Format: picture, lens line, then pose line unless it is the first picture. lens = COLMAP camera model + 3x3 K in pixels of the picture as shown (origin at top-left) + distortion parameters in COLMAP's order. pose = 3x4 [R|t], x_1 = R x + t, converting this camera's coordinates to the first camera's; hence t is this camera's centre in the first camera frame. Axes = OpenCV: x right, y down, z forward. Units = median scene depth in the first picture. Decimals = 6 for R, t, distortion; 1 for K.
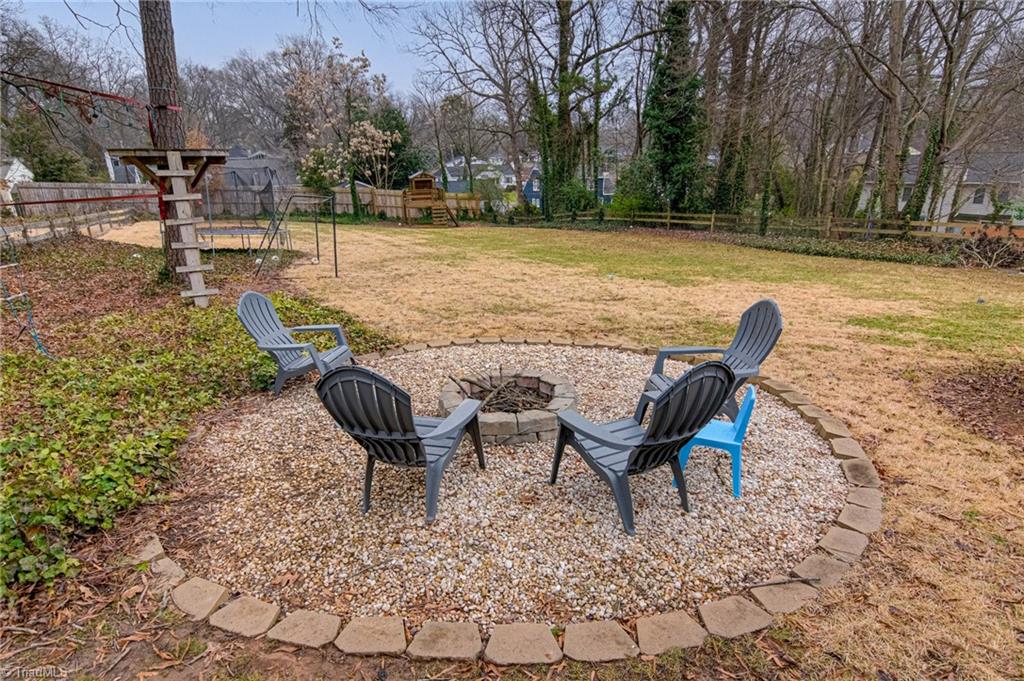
lens RADIAL K [[539.6, 0, 513.4], [0, 539.6, 336.9], [0, 0, 1]] dist [0.015519, -0.026236]
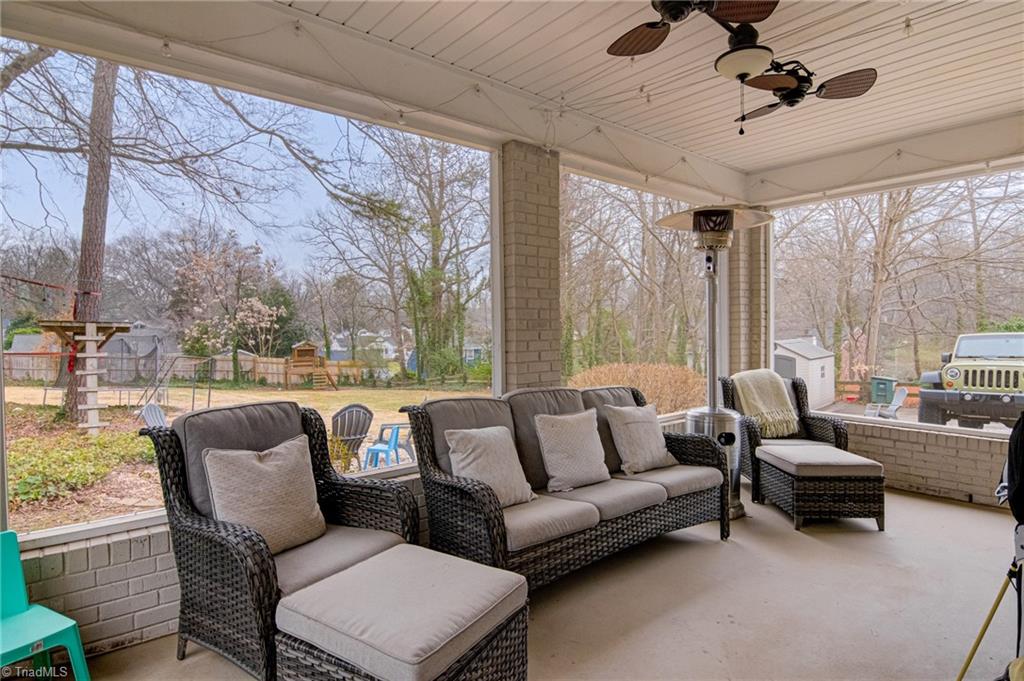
lens RADIAL K [[539.6, 0, 513.4], [0, 539.6, 336.9], [0, 0, 1]] dist [0.015519, -0.026236]
pose [[0.981679, 0.009186, 0.190323, 0.035150], [0.049244, 0.952673, -0.299981, 0.032376], [-0.184071, 0.303857, 0.934767, -0.098434]]
